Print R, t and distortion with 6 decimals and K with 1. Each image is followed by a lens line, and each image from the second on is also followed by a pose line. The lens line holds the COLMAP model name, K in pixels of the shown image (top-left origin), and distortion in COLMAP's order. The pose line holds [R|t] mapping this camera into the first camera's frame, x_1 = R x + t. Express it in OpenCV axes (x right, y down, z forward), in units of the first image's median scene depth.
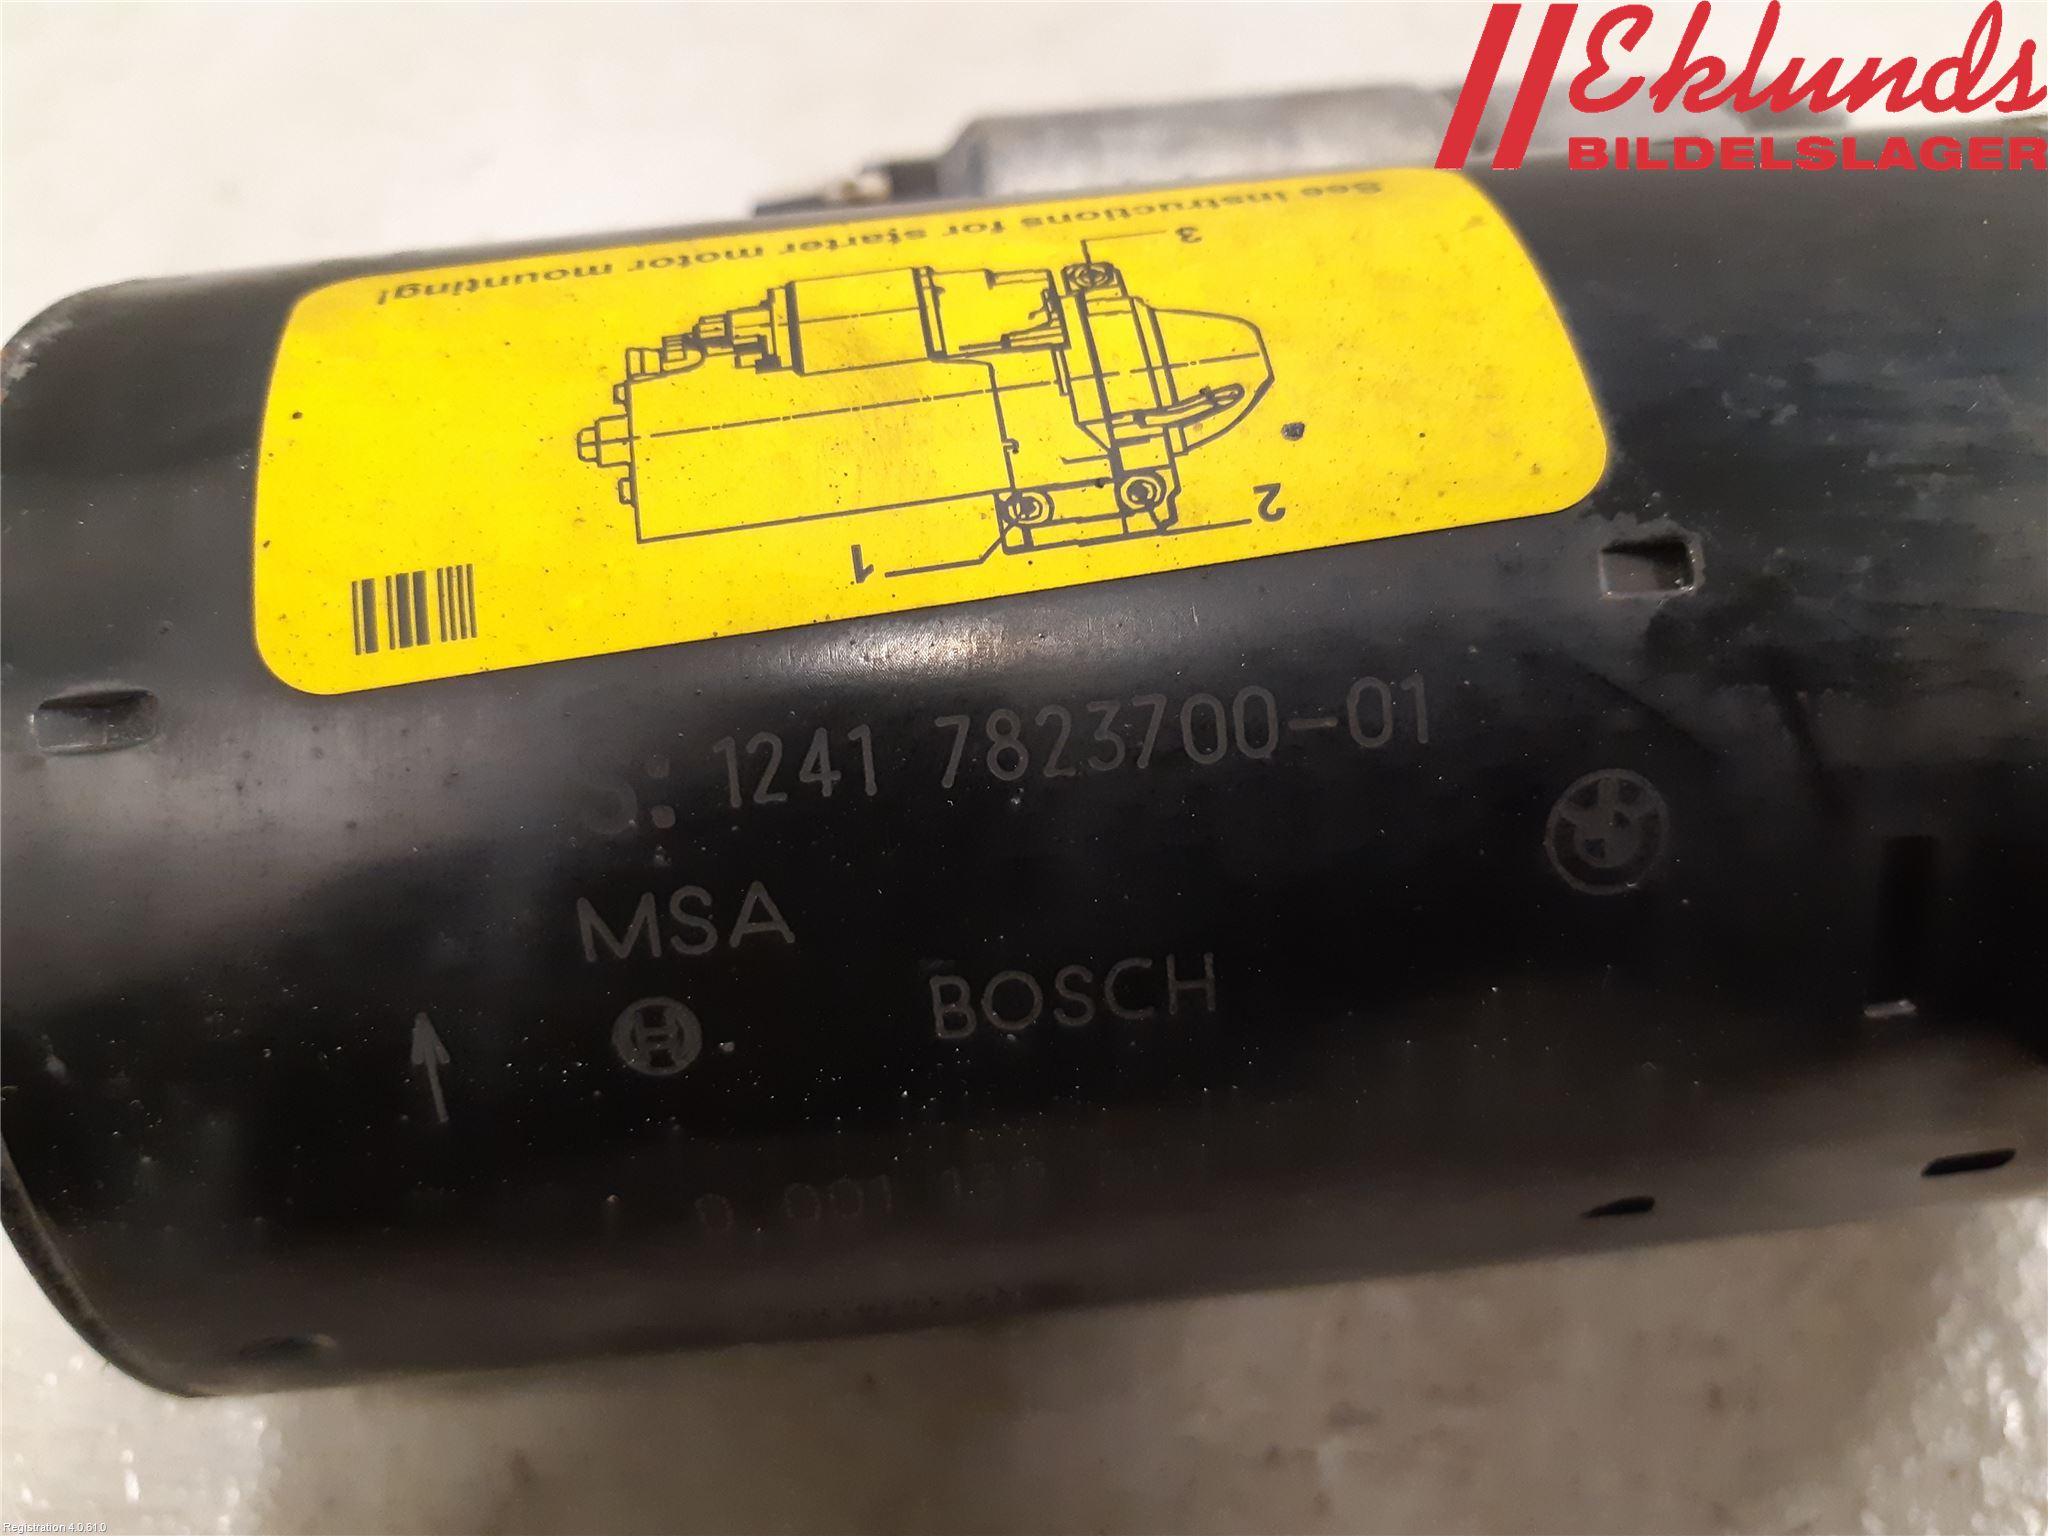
lens RADIAL K [[1546.2, 0, 1024.0], [0, 1546.2, 768.0], [0, 0, 1]] dist [0.075587, -0.135647]
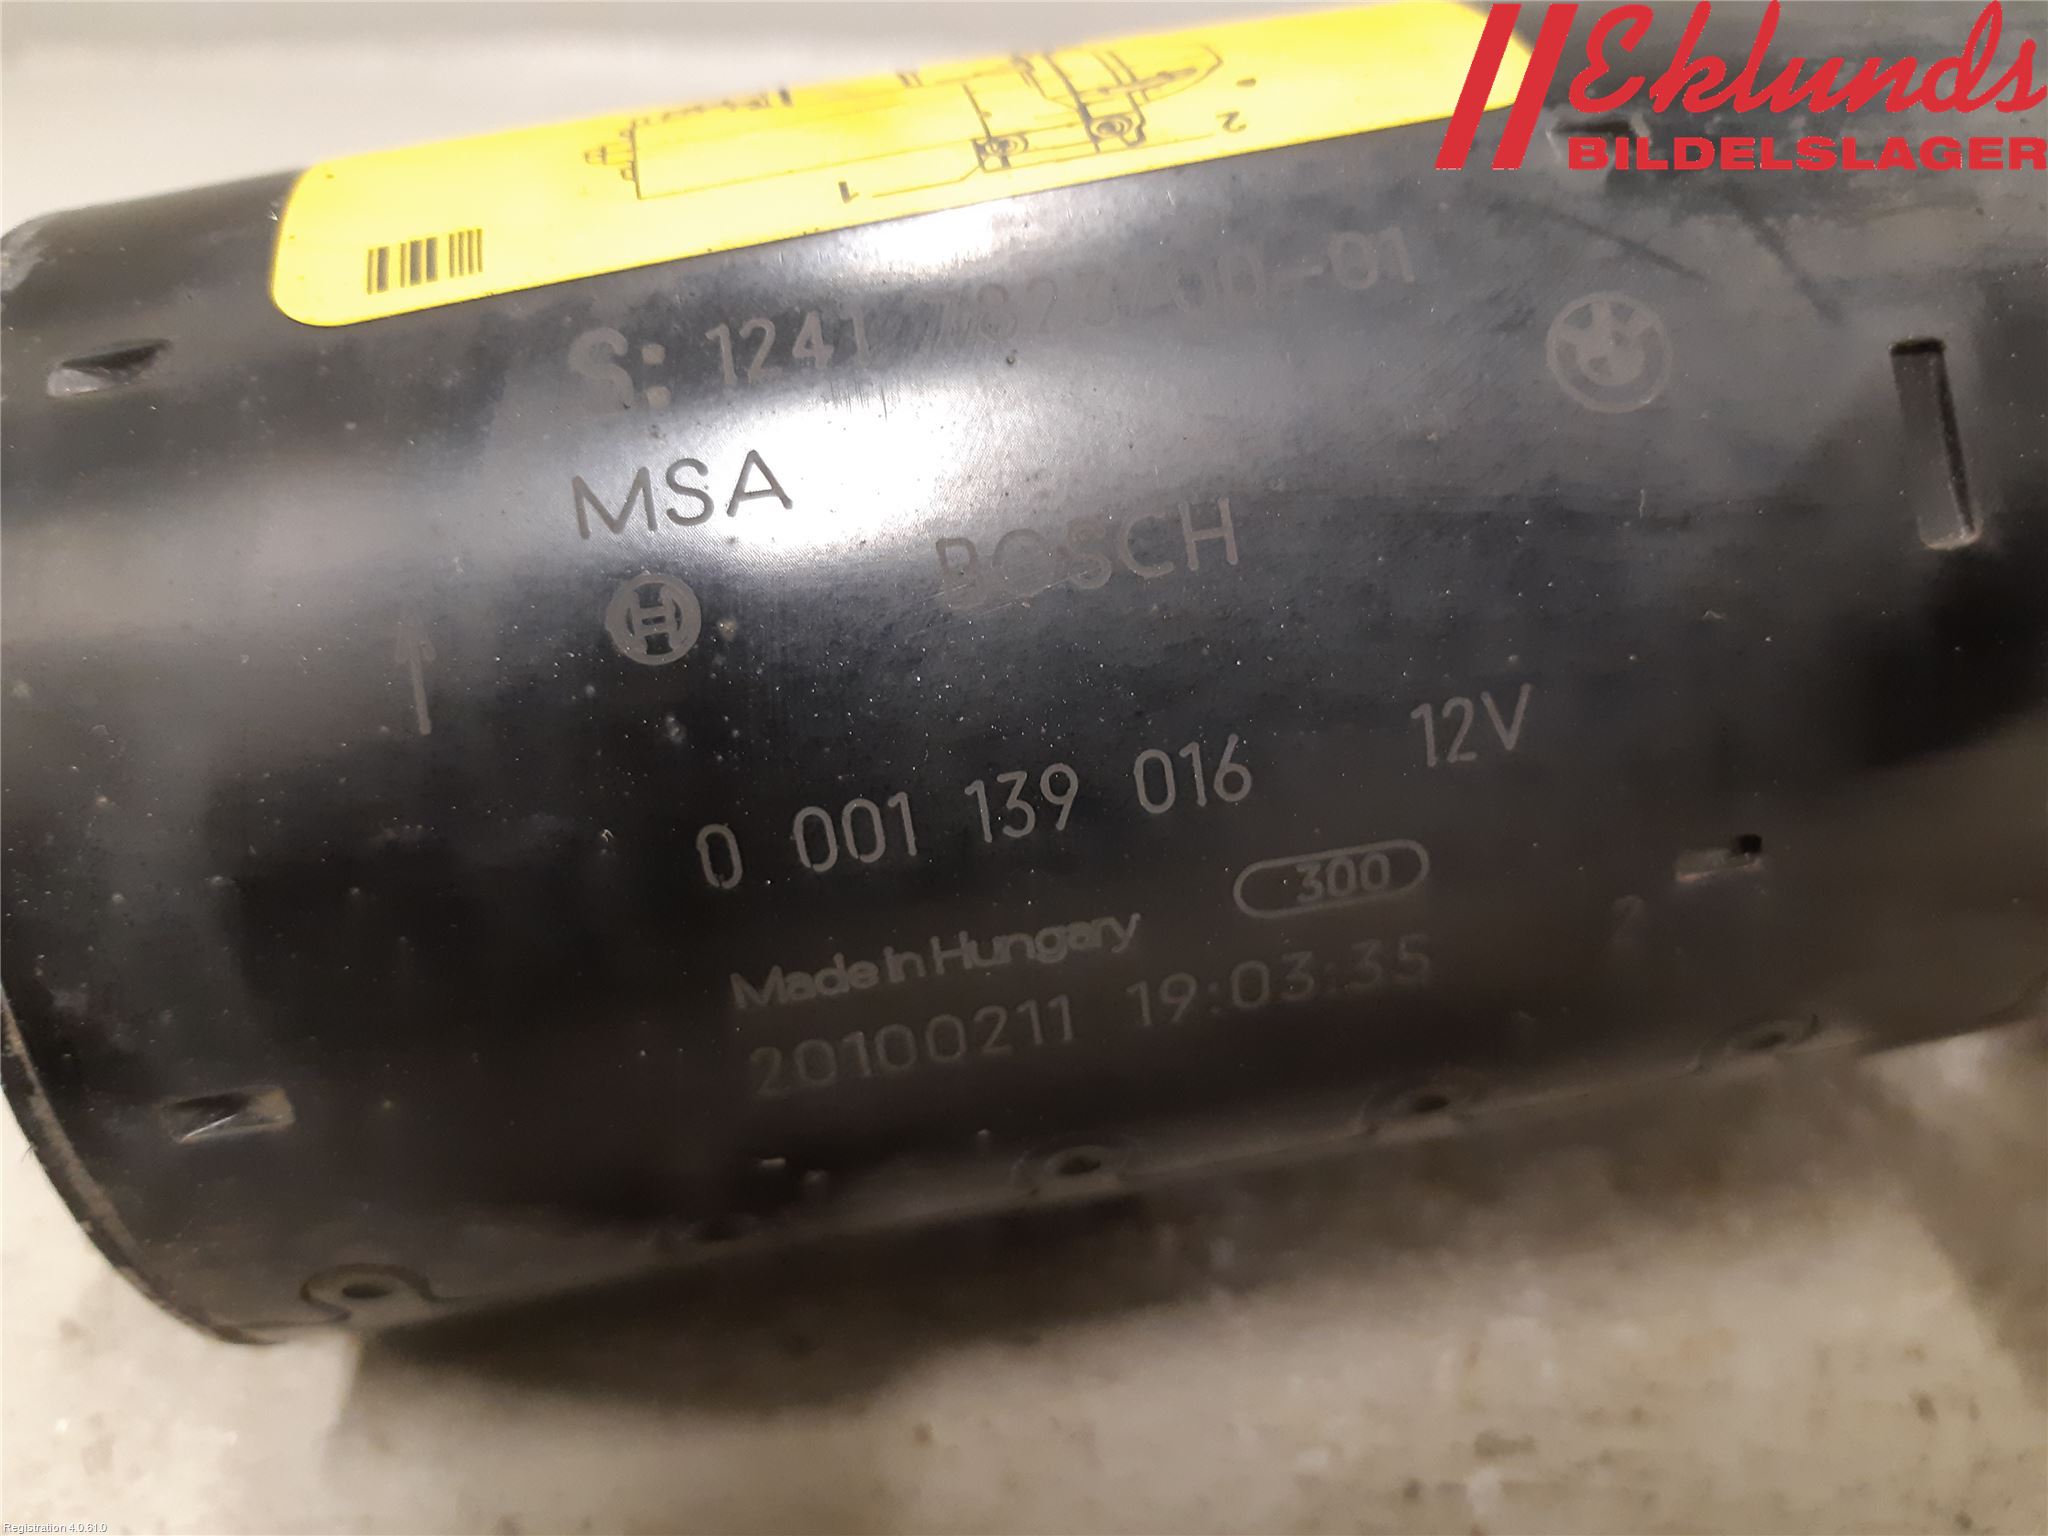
lens RADIAL K [[1560.7, 0, 1031.8], [0, 1560.7, 767.4], [0, 0, 1]] dist [0.006417, -0.002000]
pose [[0.996508, -0.083116, -0.007943, -0.005578], [0.075657, 0.939107, -0.335193, 0.590745], [0.035320, 0.333422, 0.942116, 0.138257]]
